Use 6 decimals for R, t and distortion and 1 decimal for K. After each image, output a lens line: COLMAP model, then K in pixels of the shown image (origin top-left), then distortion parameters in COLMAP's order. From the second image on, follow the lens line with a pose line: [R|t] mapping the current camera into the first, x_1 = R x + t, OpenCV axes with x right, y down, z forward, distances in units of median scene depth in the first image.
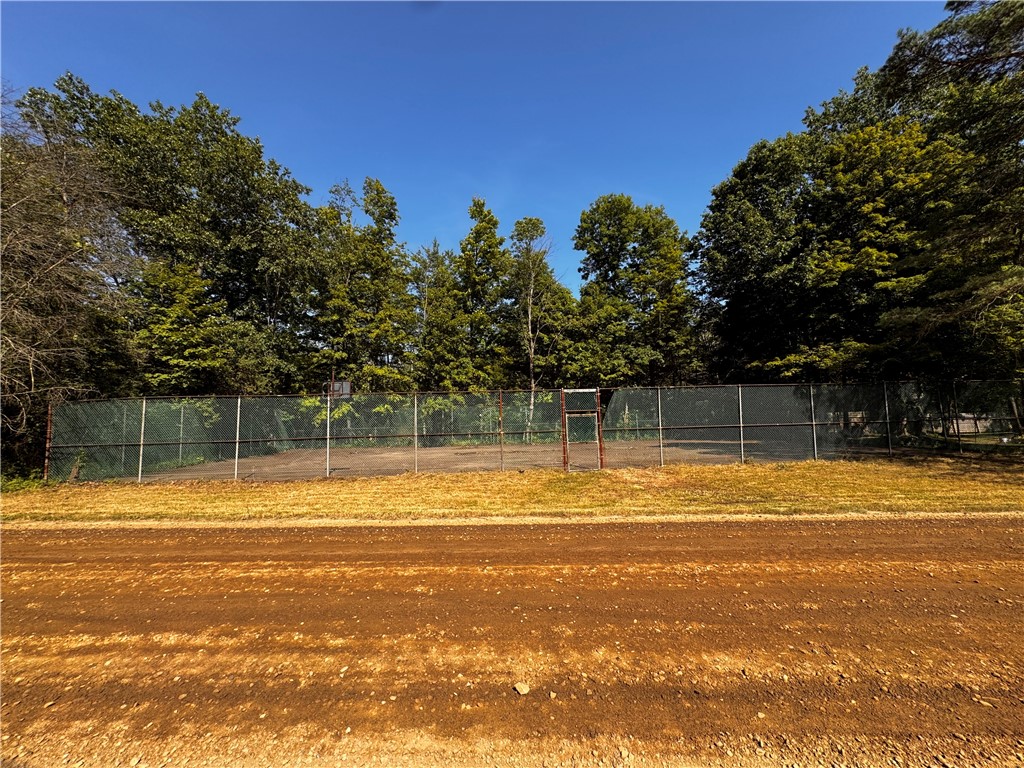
lens RADIAL K [[416.4, 0, 512.4], [0, 416.4, 381.6], [0, 0, 1]] dist [0.006668, -0.001611]
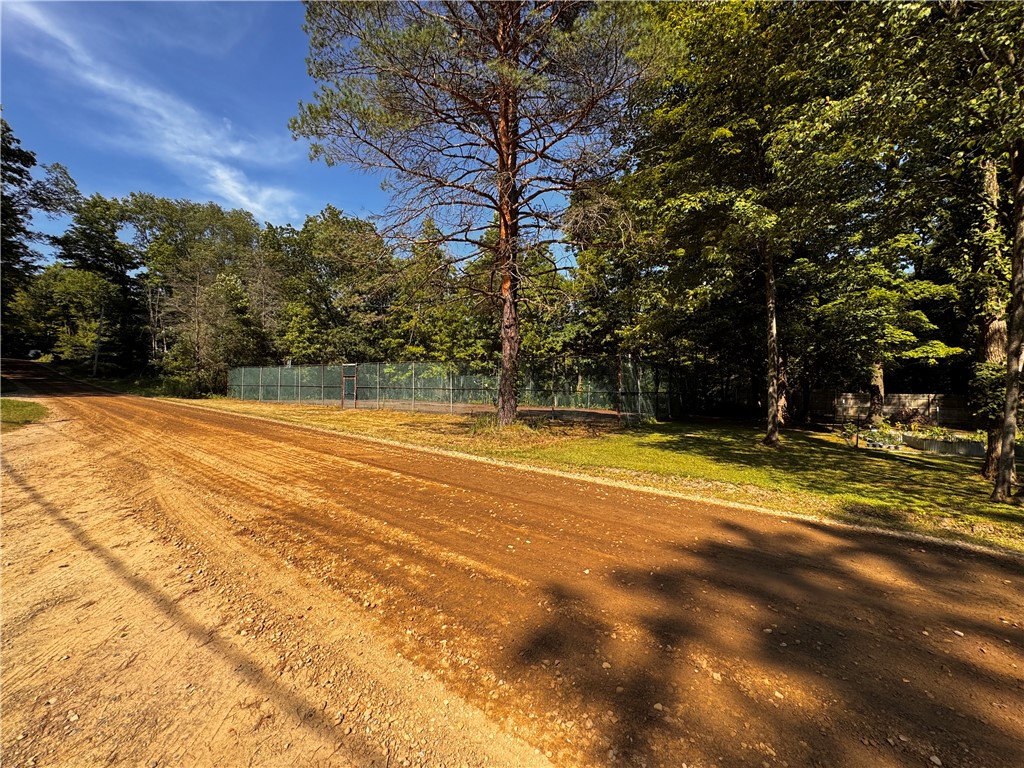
lens RADIAL K [[416.4, 0, 521.8], [0, 416.4, 381.4], [0, 0, 1]] dist [0.006668, -0.001611]
pose [[0.794930, 0.029244, -0.605996, 1.218747], [0.015246, 0.997559, 0.068140, -0.017690], [0.606509, -0.063406, 0.792544, -0.009543]]
